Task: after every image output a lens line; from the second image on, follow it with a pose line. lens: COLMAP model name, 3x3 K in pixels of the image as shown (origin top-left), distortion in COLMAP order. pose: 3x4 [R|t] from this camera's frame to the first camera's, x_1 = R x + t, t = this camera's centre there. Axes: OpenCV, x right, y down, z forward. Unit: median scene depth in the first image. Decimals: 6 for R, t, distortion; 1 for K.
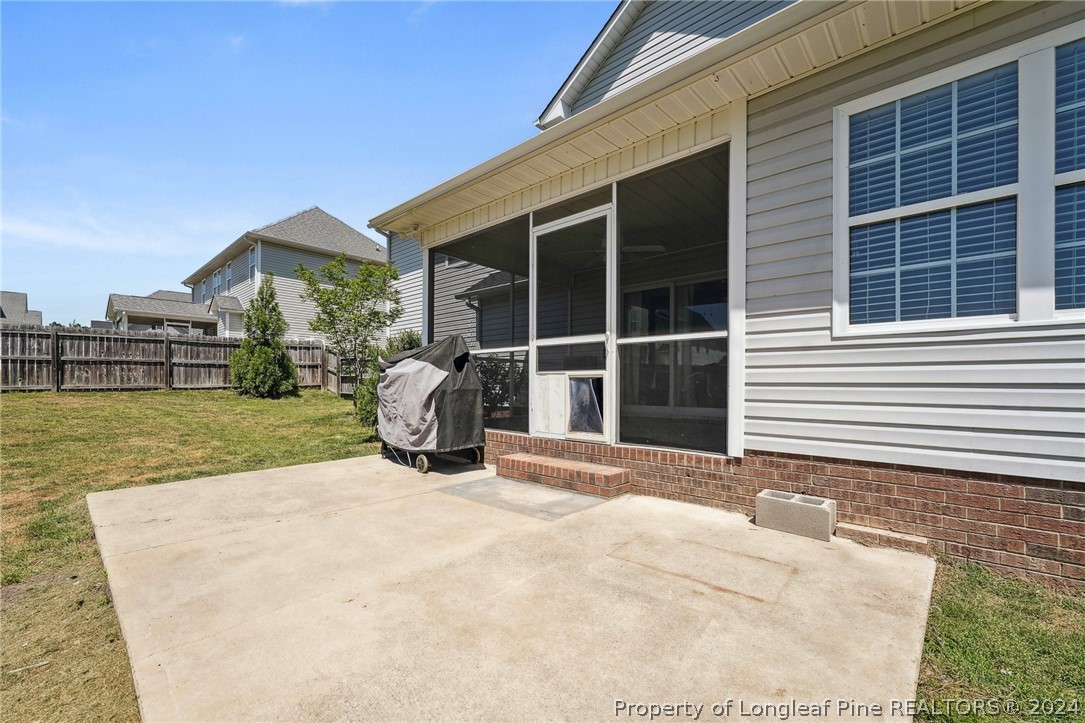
lens RADIAL K [[440.0, 0, 548.9], [0, 440.0, 380.9], [0, 0, 1]] dist [0.001465, 0.000022]
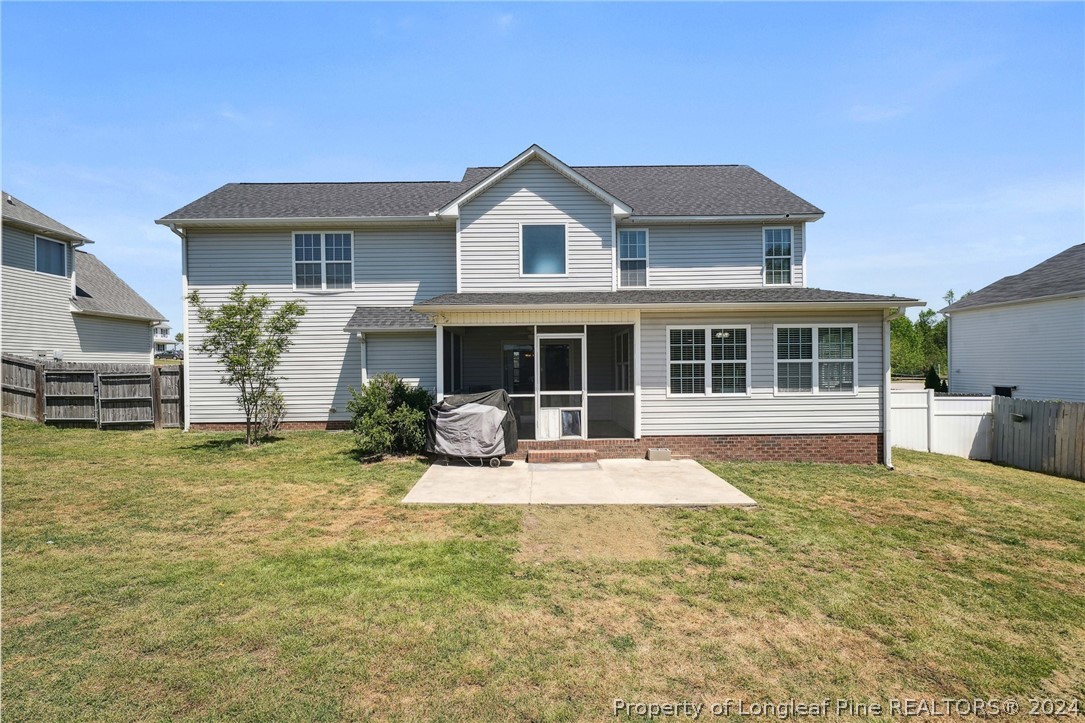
lens RADIAL K [[505.4, 0, 545.7], [0, 505.4, 362.9], [0, 0, 1]] dist [0.000964, 0.000017]
pose [[0.718121, -0.003559, 0.695909, -1.833296], [0.004408, 0.999990, 0.000565, -0.257552], [-0.695904, 0.002662, 0.718129, -0.739197]]
